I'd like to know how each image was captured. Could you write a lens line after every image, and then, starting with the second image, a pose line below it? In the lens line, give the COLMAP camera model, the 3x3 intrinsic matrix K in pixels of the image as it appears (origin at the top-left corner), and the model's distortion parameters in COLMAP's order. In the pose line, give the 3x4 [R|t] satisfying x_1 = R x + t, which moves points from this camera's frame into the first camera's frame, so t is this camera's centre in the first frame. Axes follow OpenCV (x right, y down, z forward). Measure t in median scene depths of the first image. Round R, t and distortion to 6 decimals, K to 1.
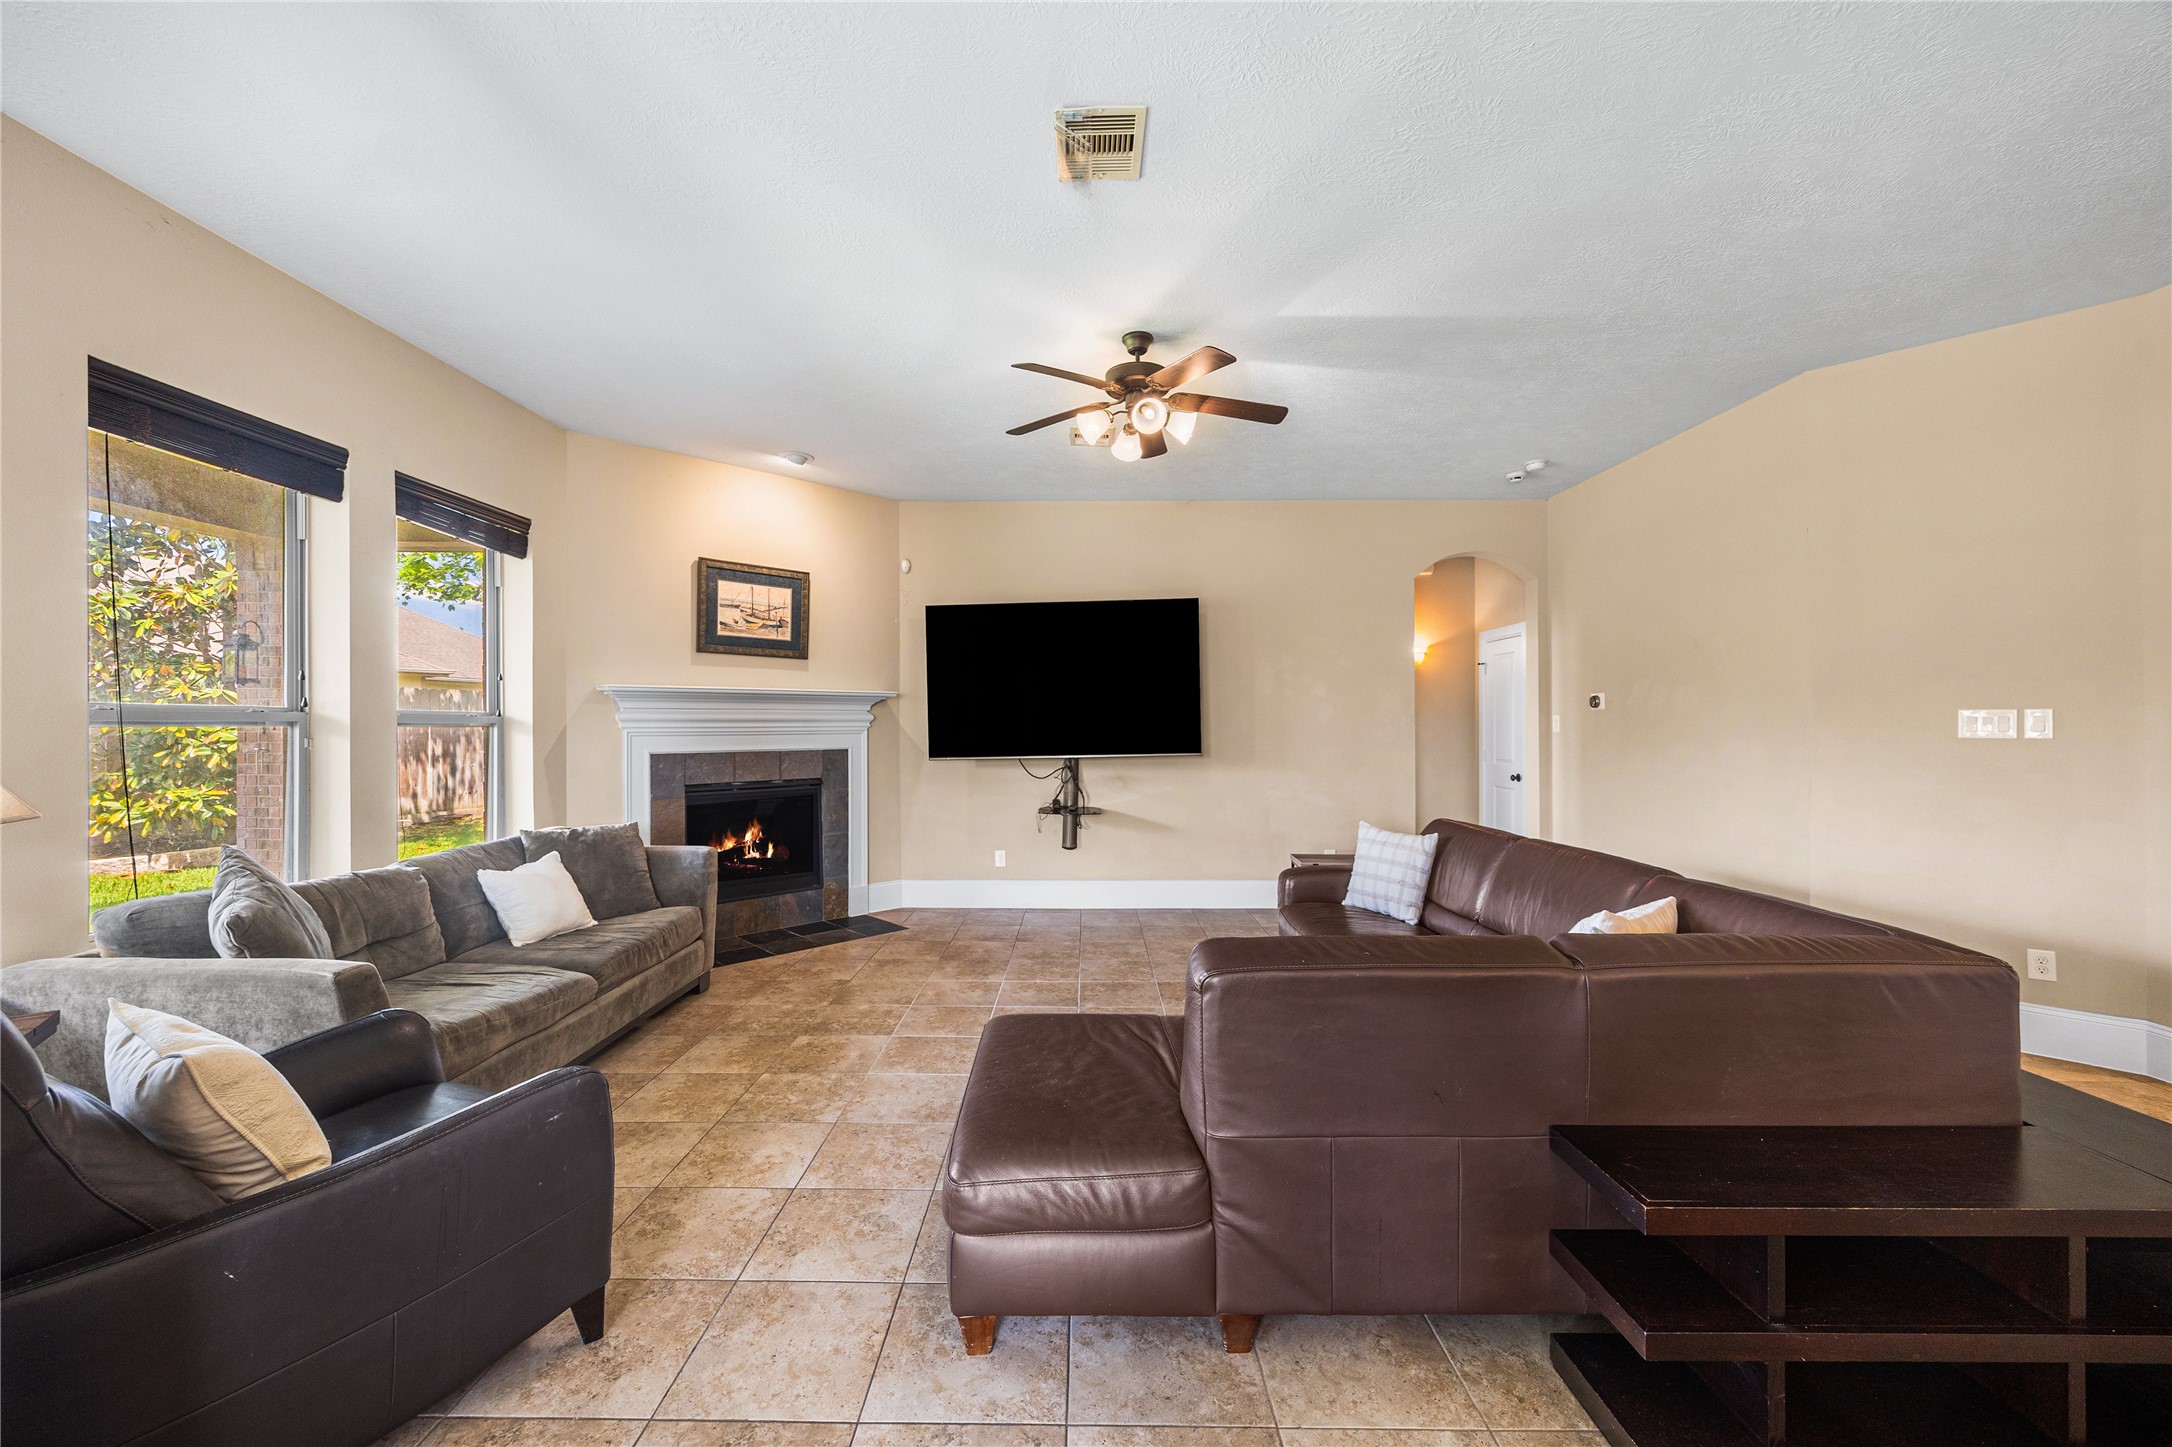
lens RADIAL K [[843.3, 0, 1077.3], [0, 843.3, 719.3], [0, 0, 1]] dist [0.000739, 0.000115]
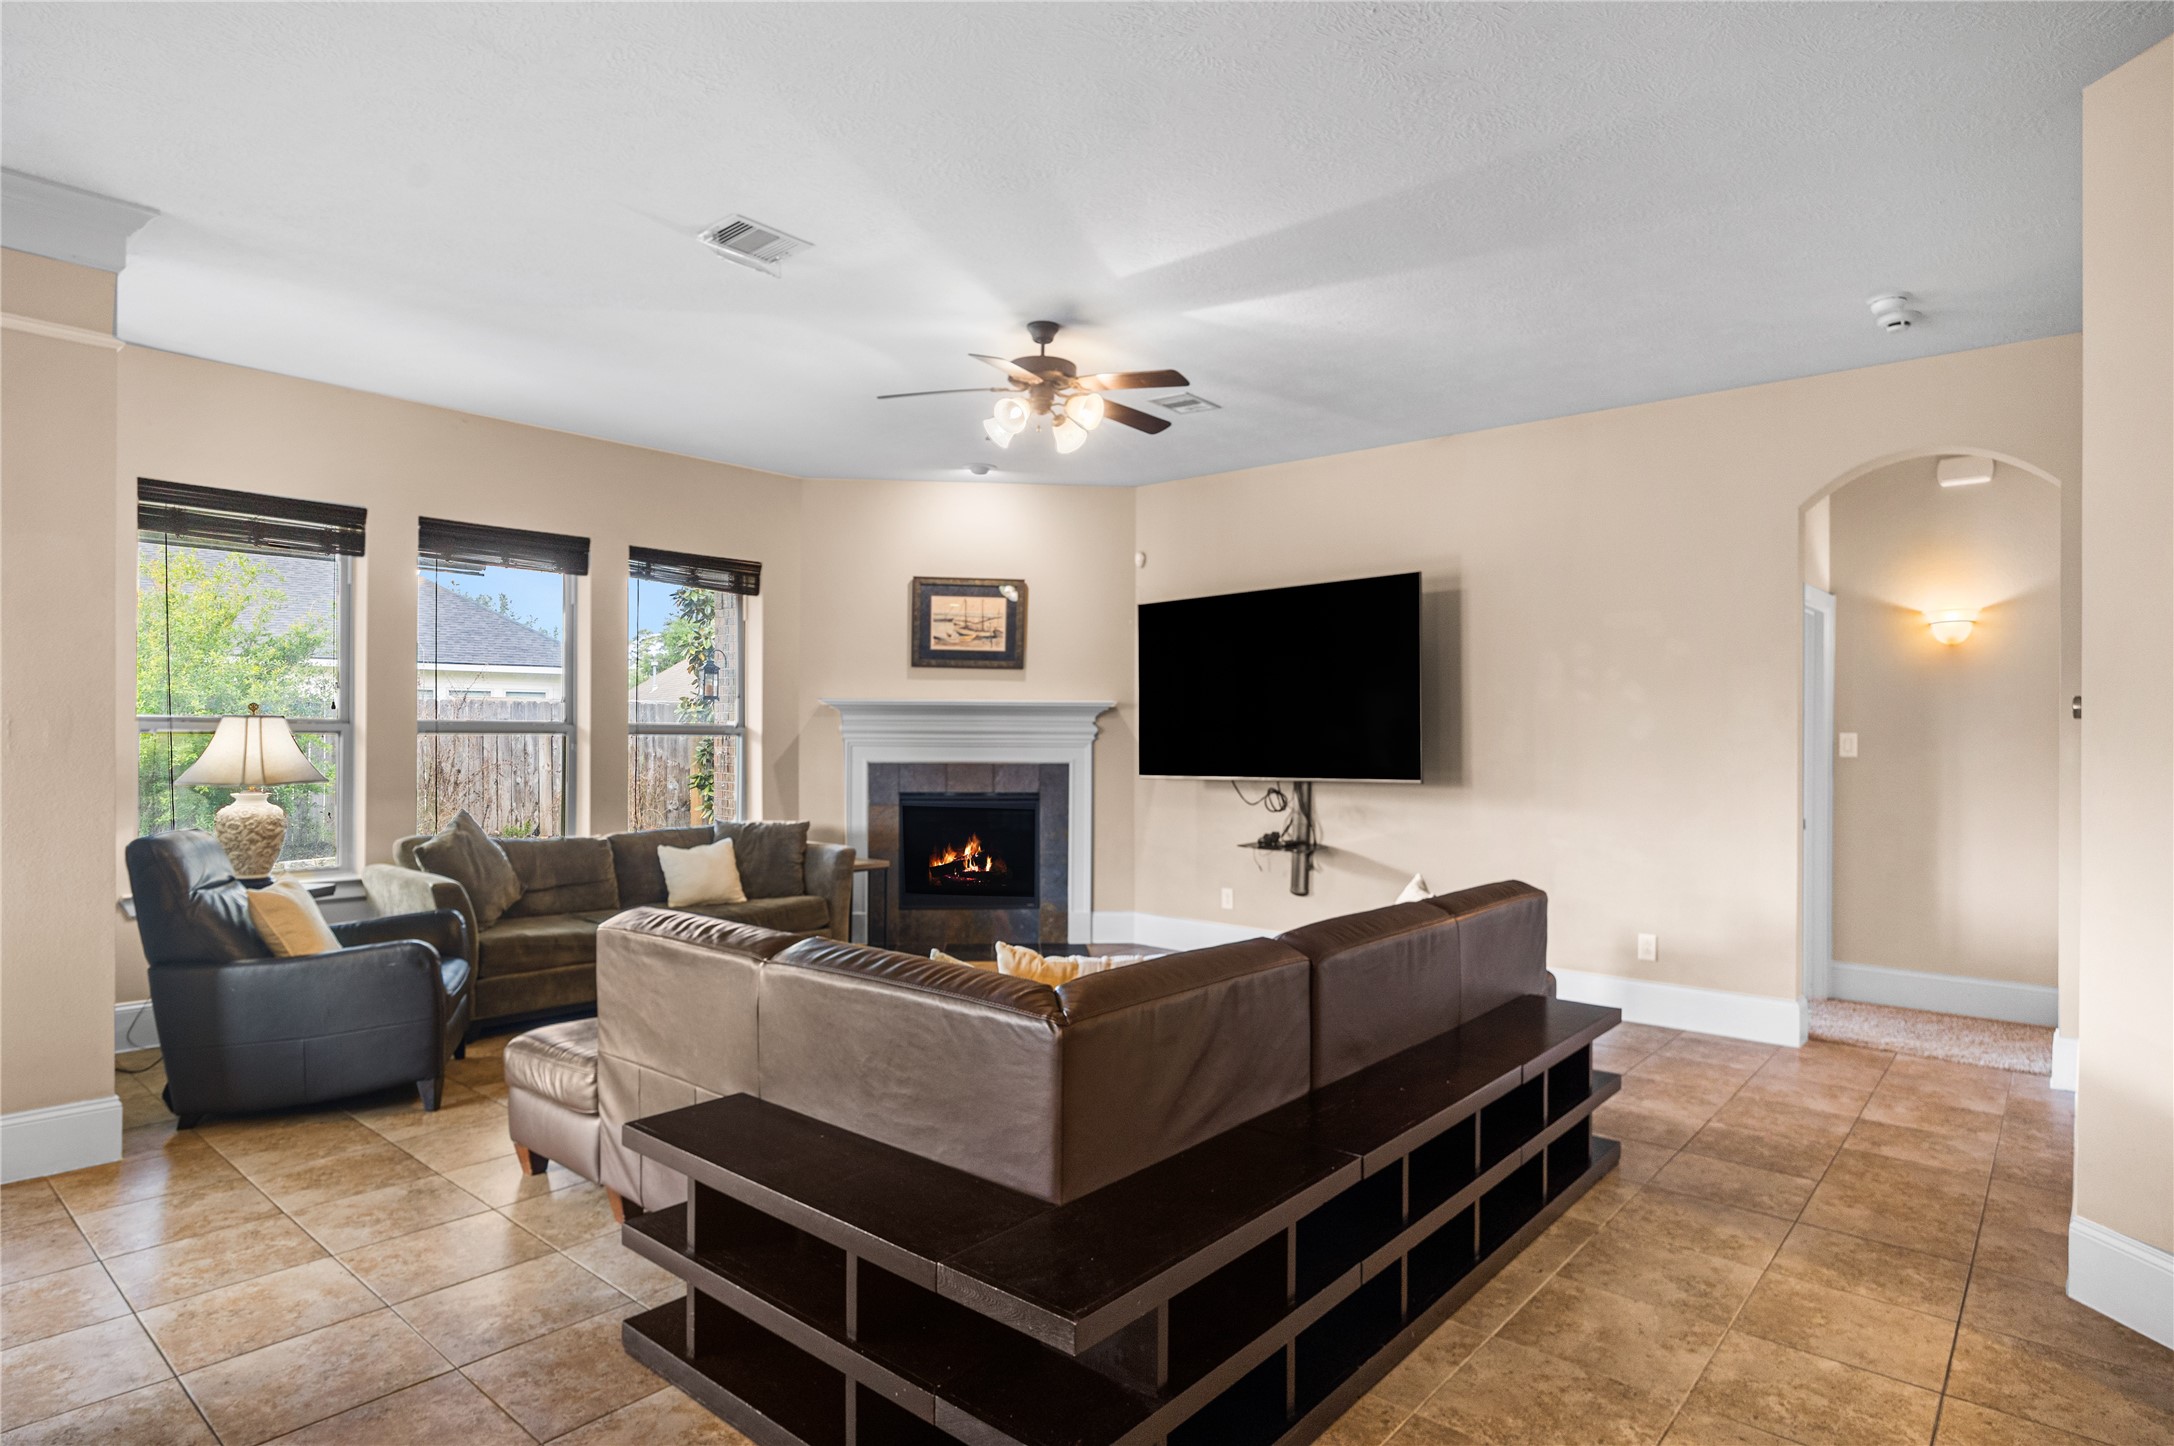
lens RADIAL K [[1162.8, 0, 1094.9], [0, 1162.8, 732.2], [0, 0, 1]] dist [-0.006522, -0.000435]
pose [[0.769020, 0.005960, -0.639197, 0.607895], [-0.004813, 0.999982, 0.003533, -0.004391], [0.639207, 0.000360, 0.769035, 0.030996]]
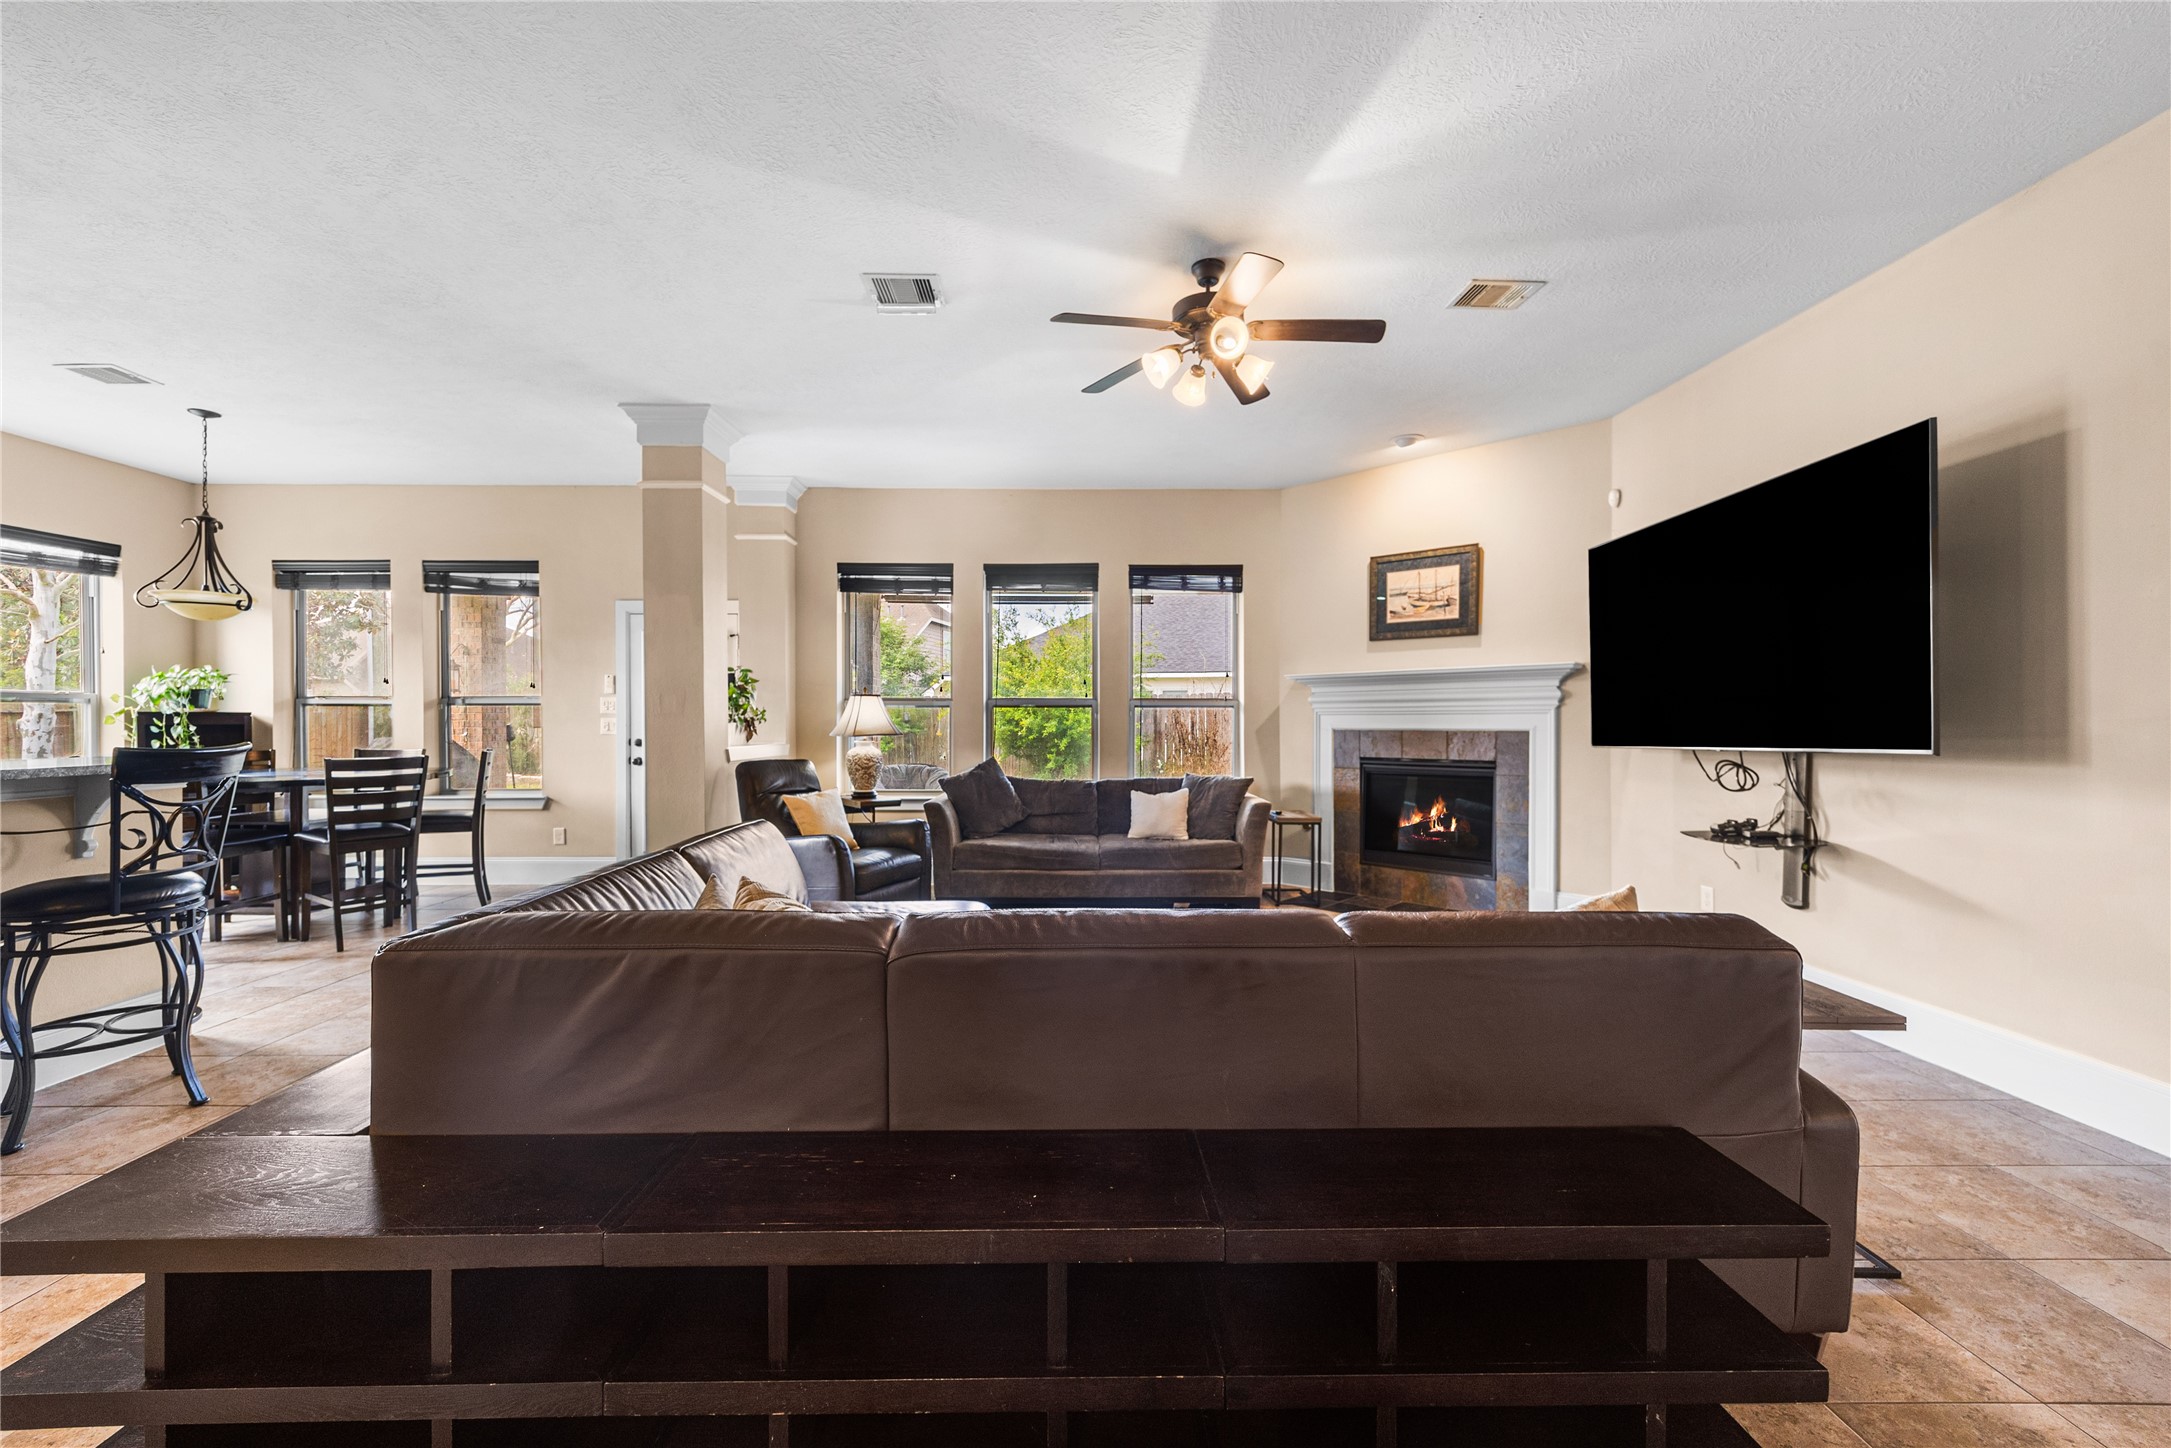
lens RADIAL K [[842.9, 0, 1076.8], [0, 842.9, 719.8], [0, 0, 1]] dist [0.000739, 0.000115]
pose [[0.021997, 0.001220, -0.999757, 0.631923], [0.006120, 0.999980, 0.001355, 0.020908], [0.999739, -0.006148, 0.021989, 0.542109]]
